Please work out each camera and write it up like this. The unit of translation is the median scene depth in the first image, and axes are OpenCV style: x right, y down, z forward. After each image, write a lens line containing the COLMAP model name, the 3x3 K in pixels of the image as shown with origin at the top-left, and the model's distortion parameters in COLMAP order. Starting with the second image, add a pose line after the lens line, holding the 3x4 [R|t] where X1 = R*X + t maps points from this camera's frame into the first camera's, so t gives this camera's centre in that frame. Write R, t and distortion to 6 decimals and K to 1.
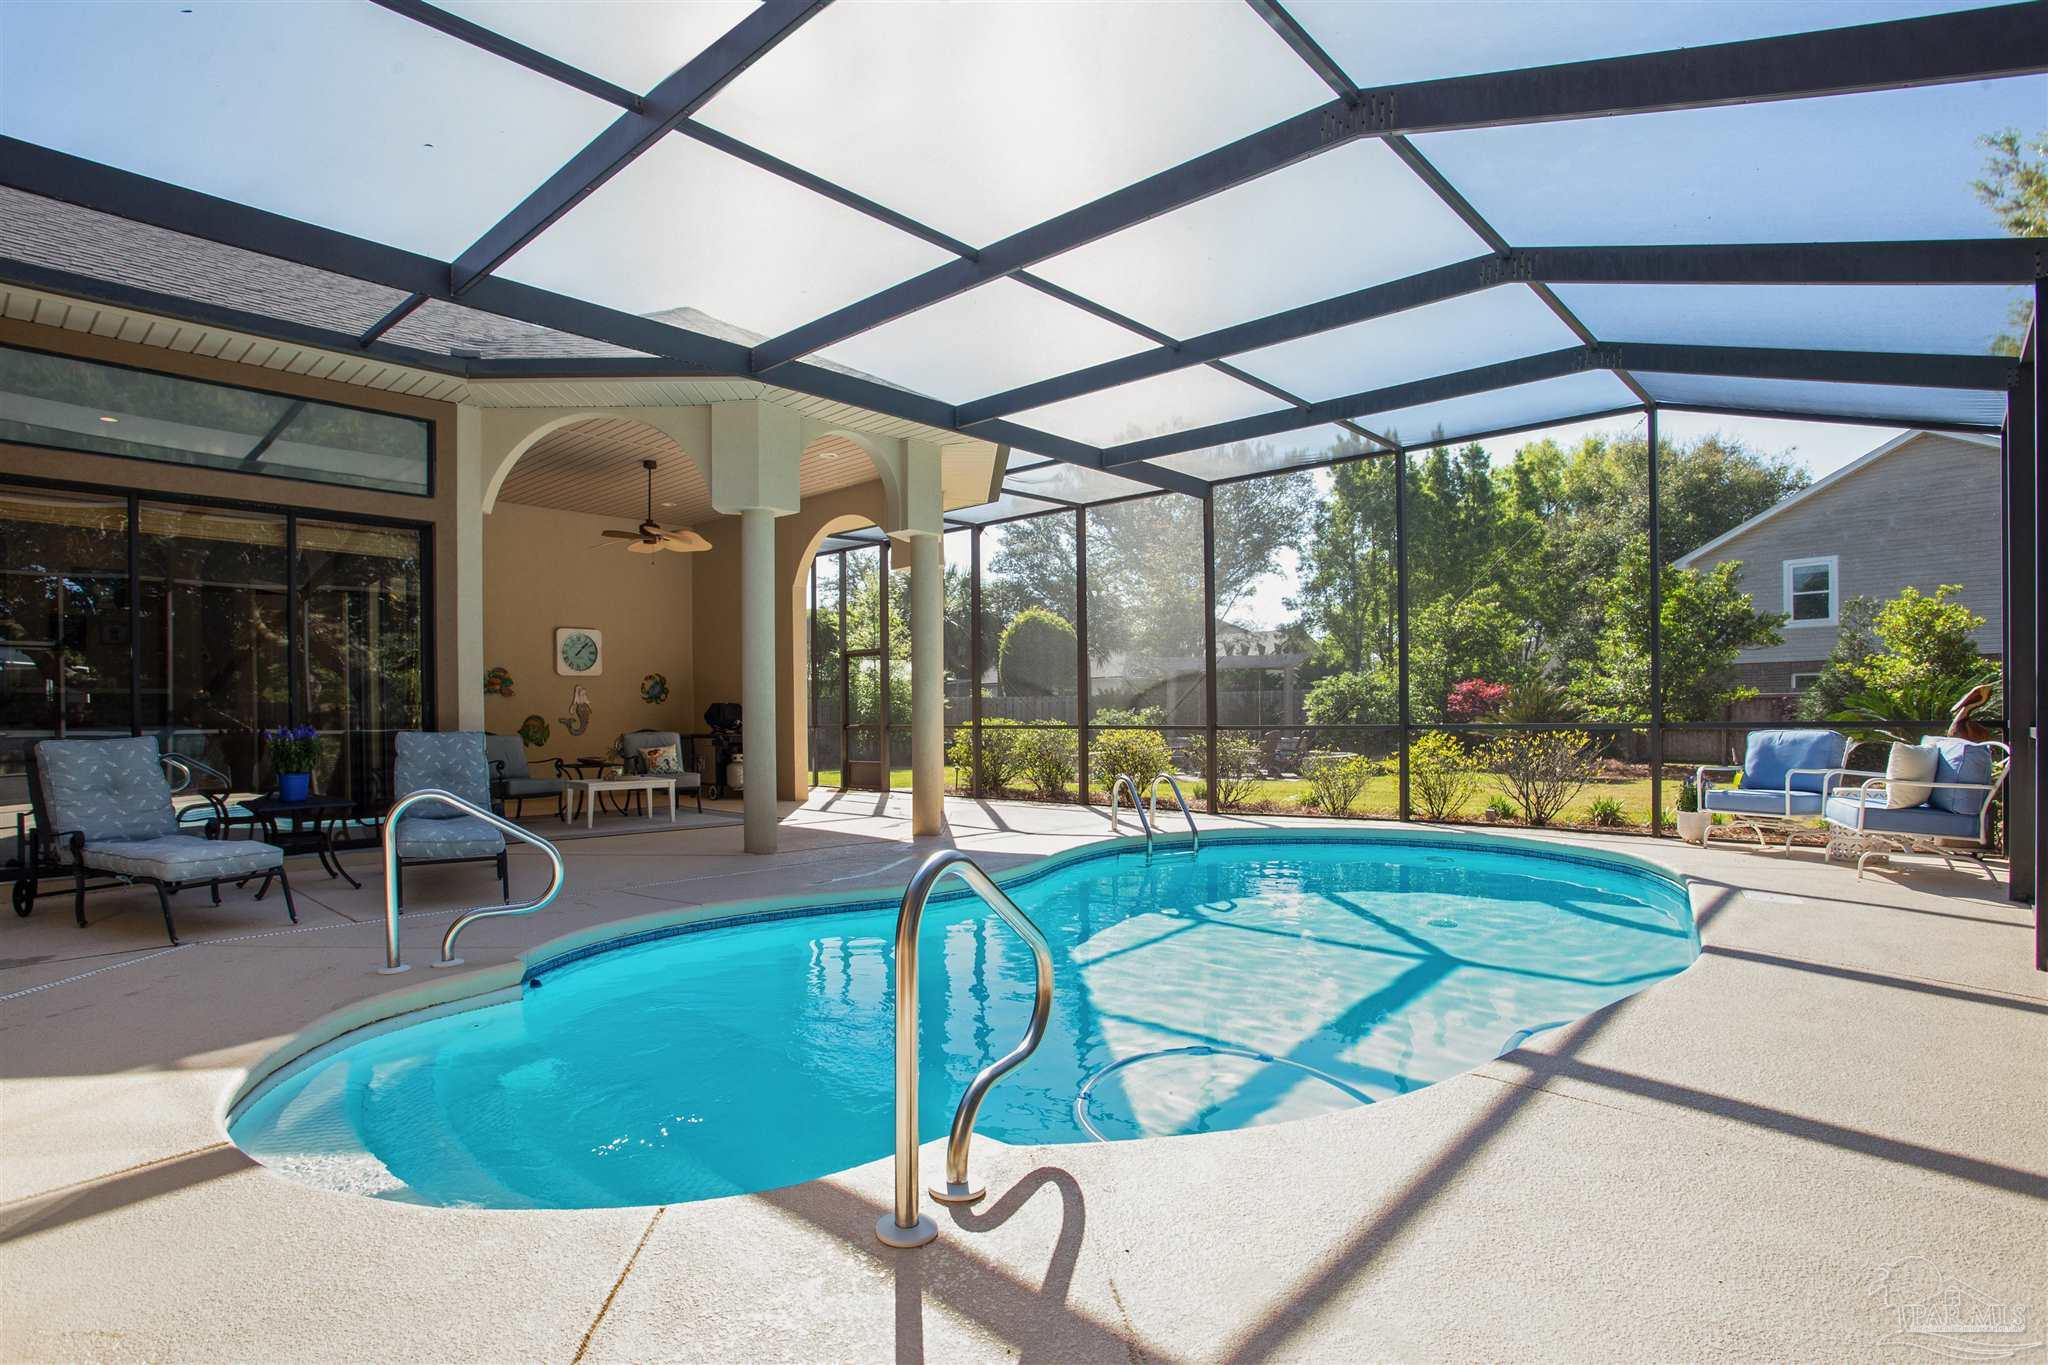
lens RADIAL K [[970.4, 0, 1018.5], [0, 970.4, 693.6], [0, 0, 1]] dist [-0.039174, 0.007706]
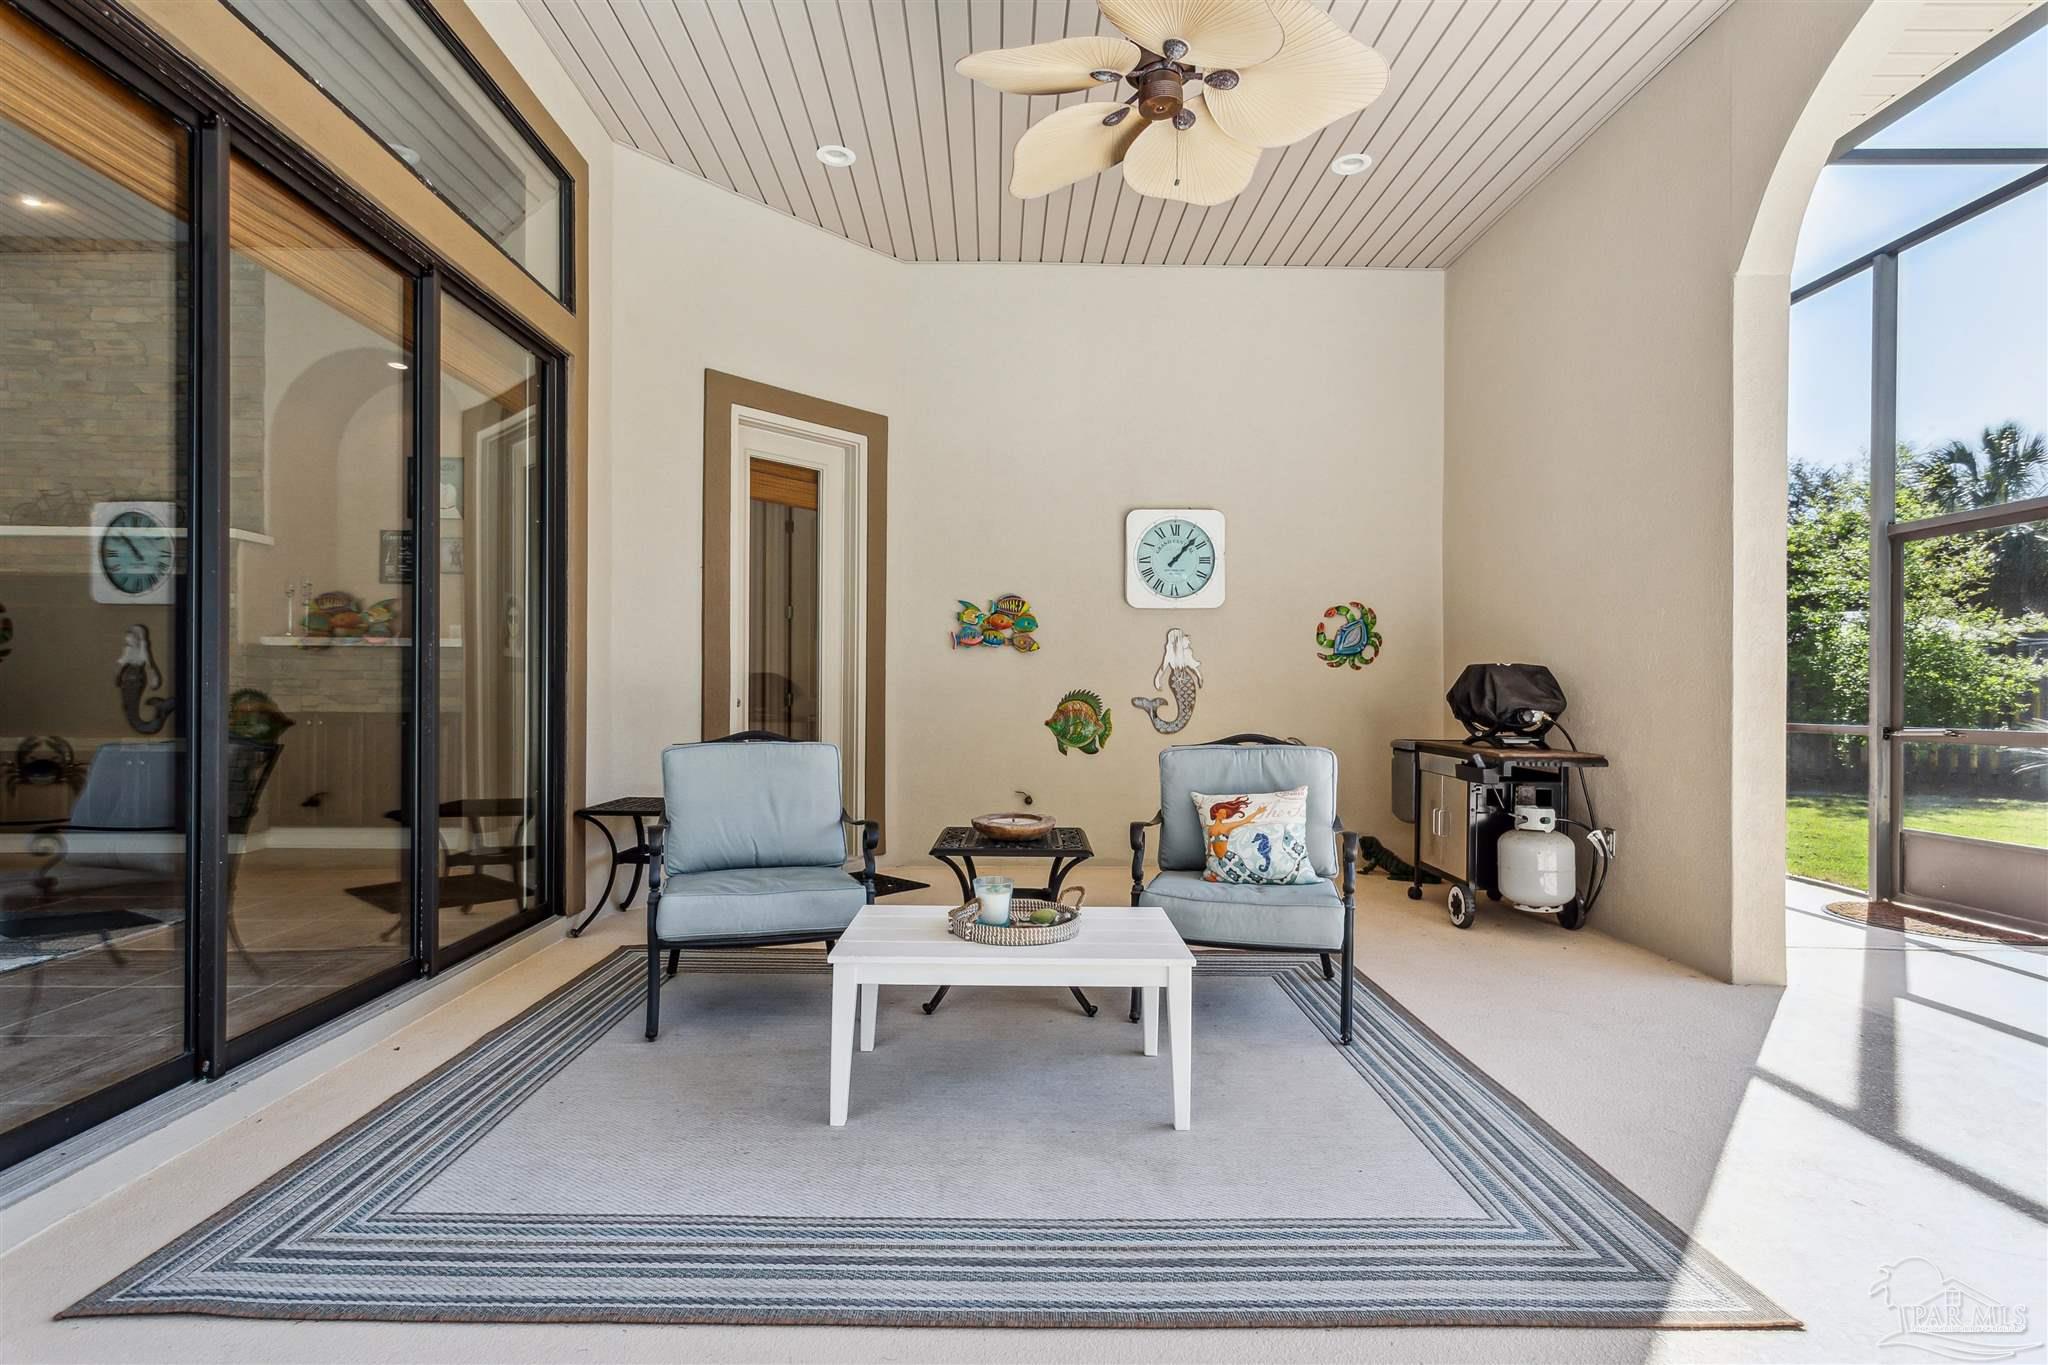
lens RADIAL K [[970.4, 0, 1019.0], [0, 970.4, 677.3], [0, 0, 1]] dist [-0.039174, 0.007706]
pose [[0.678825, 0.006954, -0.734268, -0.157257], [0.003317, 0.999916, 0.012536, 0.009449], [0.734293, -0.010945, 0.678744, 0.620020]]
